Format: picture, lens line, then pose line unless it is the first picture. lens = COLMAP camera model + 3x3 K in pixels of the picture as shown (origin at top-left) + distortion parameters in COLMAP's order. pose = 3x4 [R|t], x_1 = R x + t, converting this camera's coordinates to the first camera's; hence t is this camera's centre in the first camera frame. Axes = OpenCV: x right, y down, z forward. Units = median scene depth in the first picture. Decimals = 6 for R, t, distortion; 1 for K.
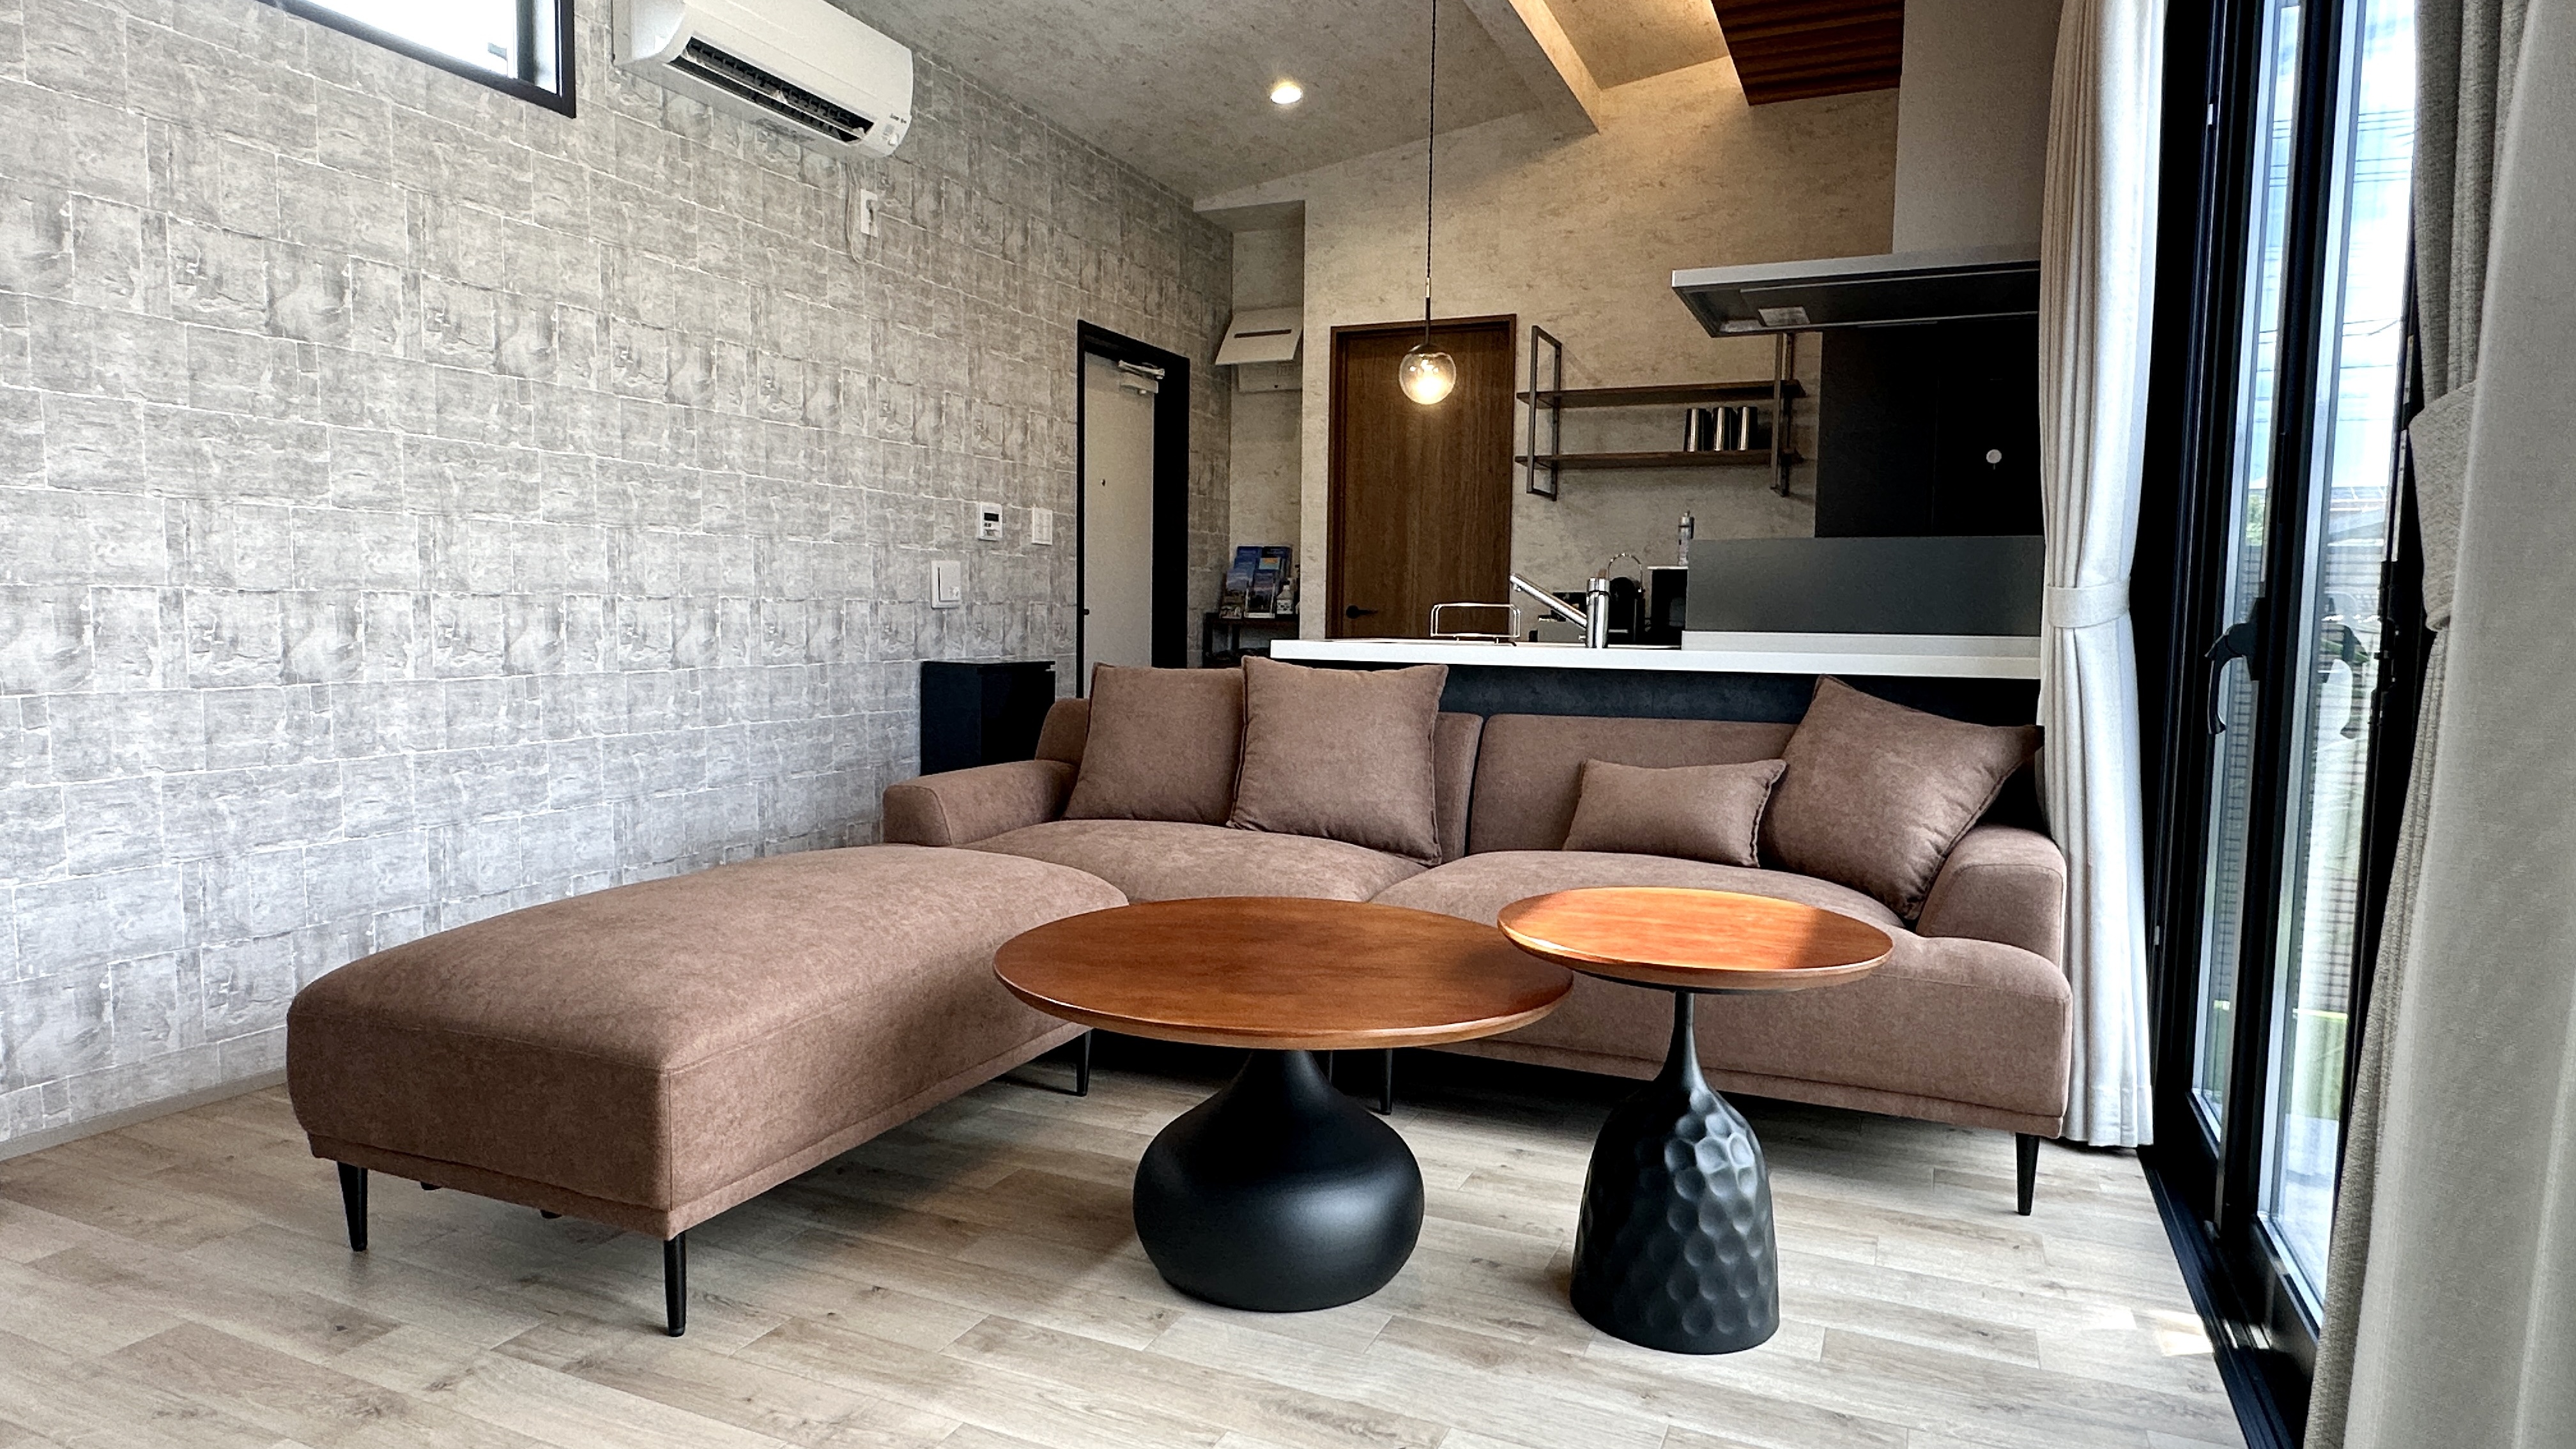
lens RADIAL K [[1472.3, 0, 1273.0], [0, 1472.3, 722.7], [0, 0, 1]] dist [-0.005325, 0.000964]
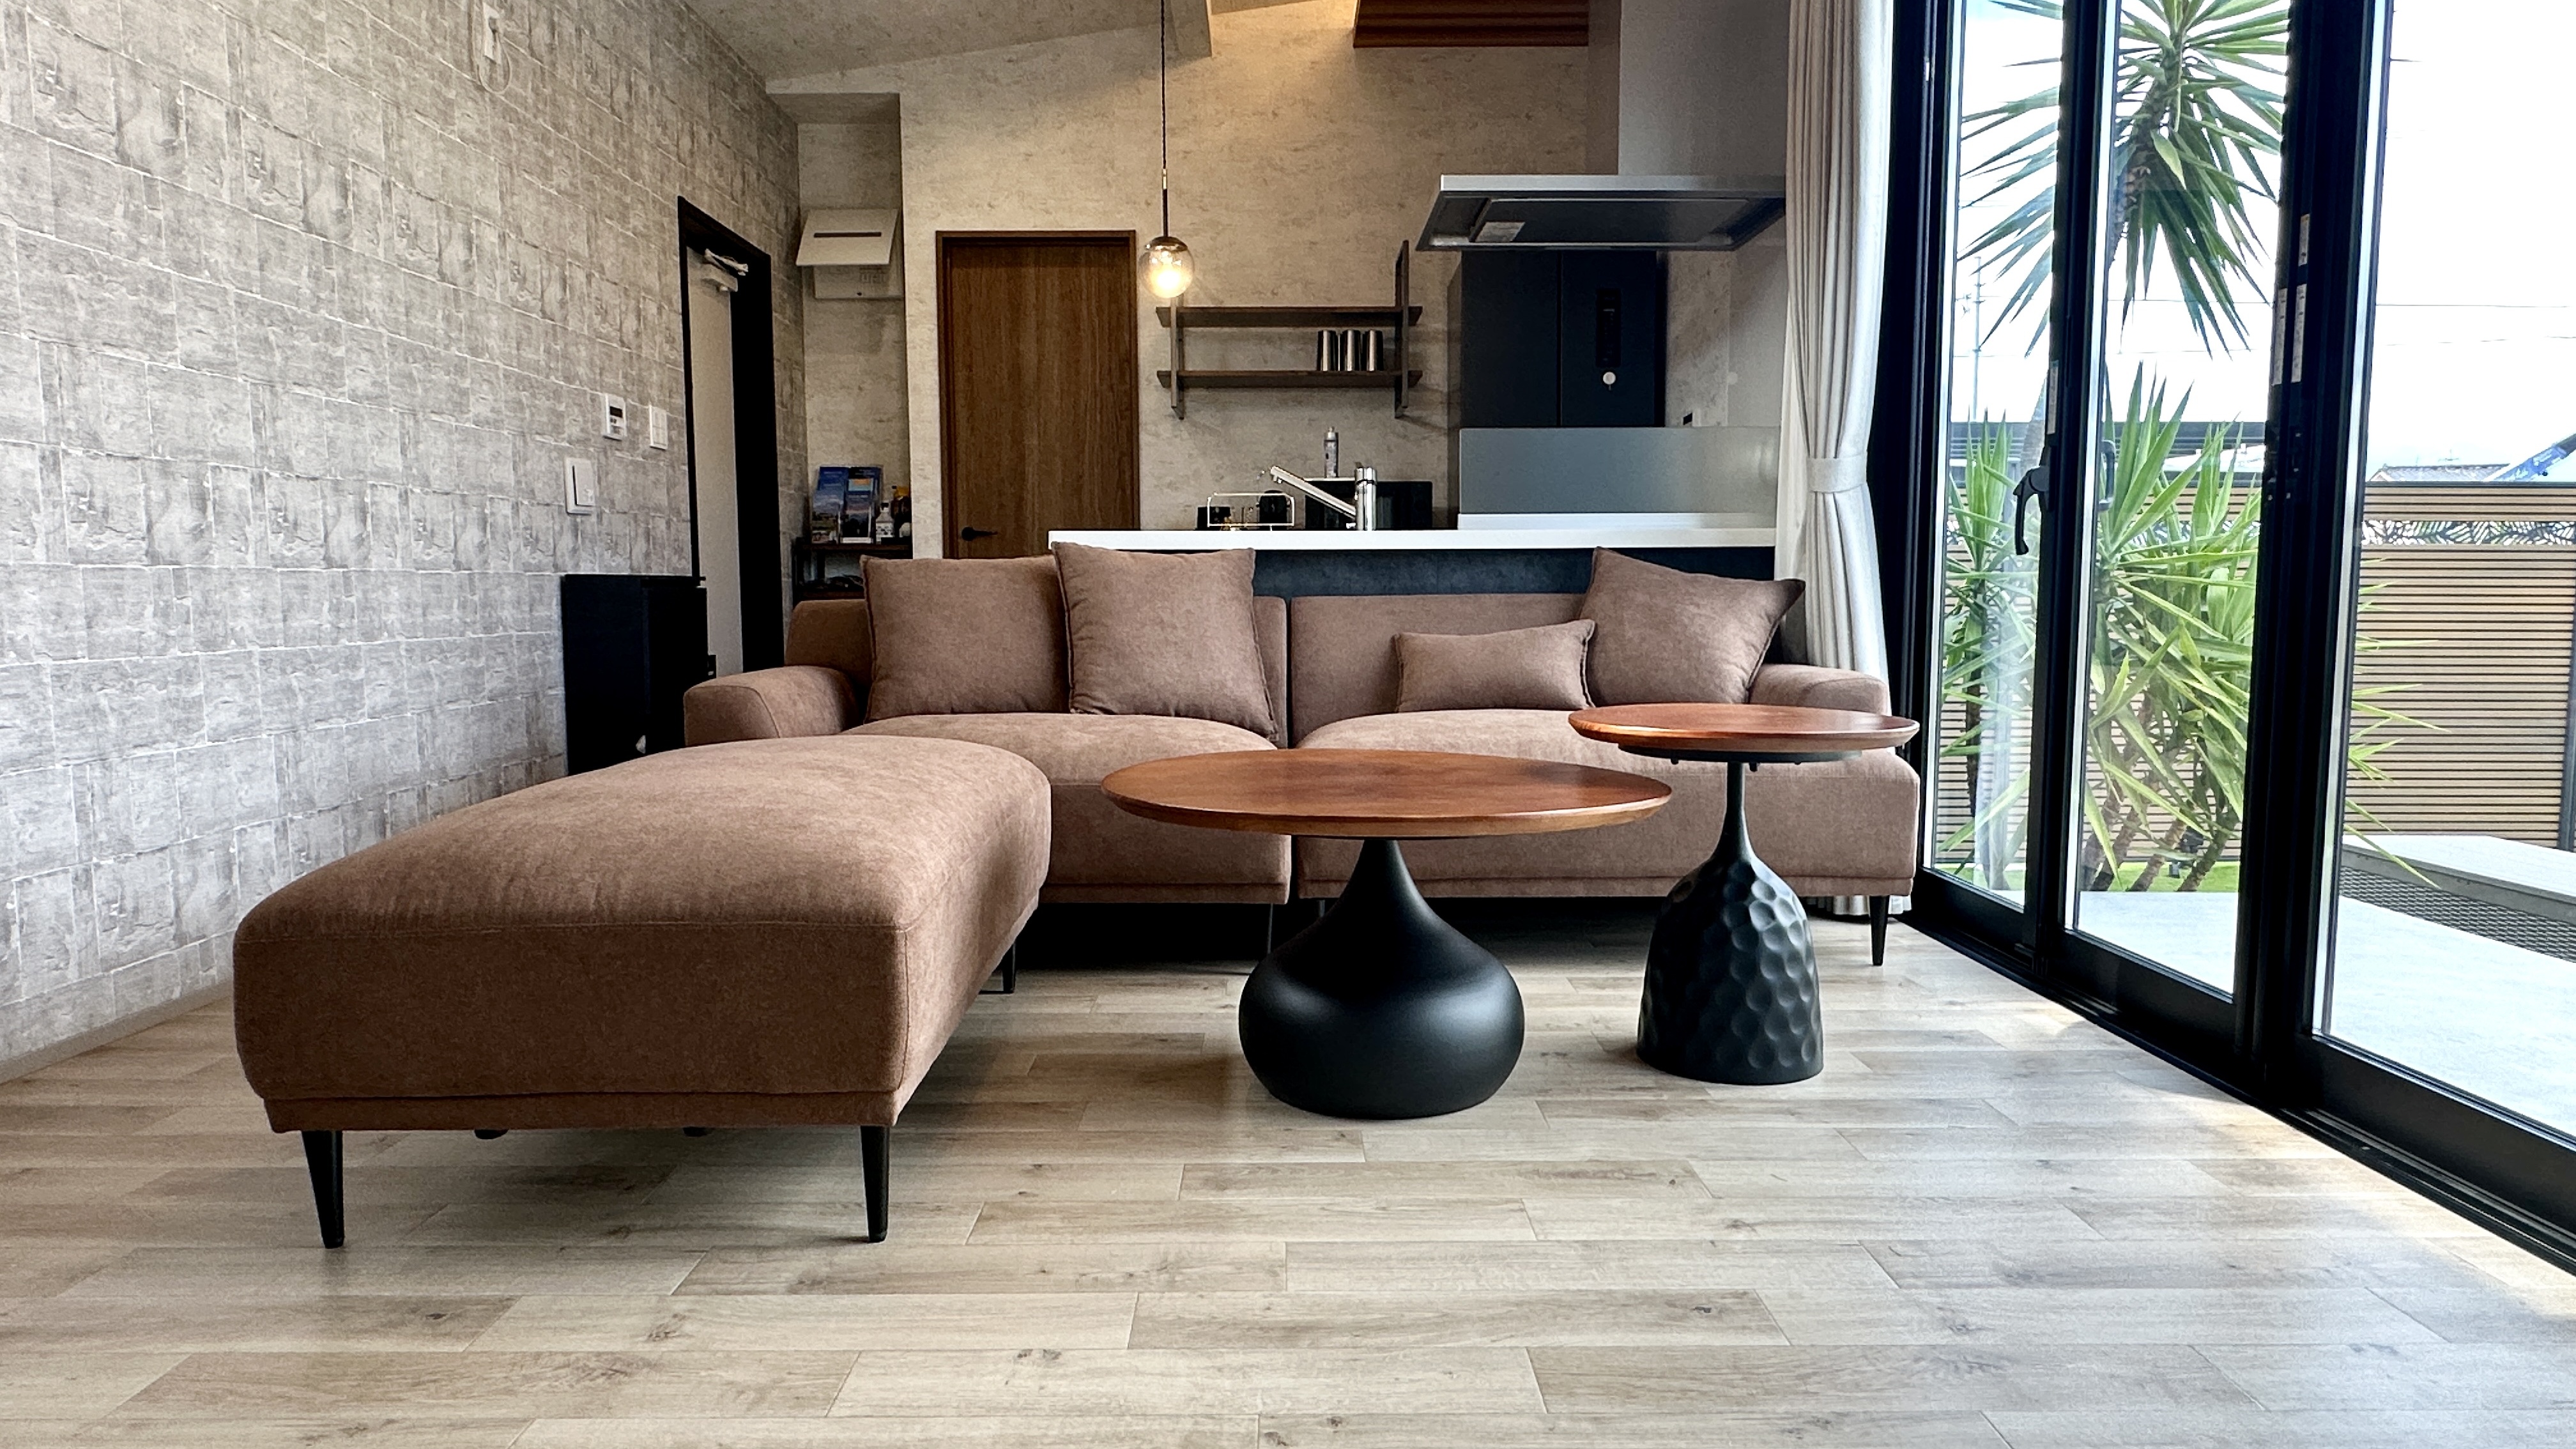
lens RADIAL K [[1503.3, 0, 1268.2], [0, 1503.3, 717.9], [0, 0, 1]] dist [-0.005446, 0.002114]
pose [[0.912115, -0.052339, 0.406580, -0.300443], [0.047124, 0.998628, 0.022836, 0.054327], [-0.407218, -0.001670, 0.913330, 0.051601]]
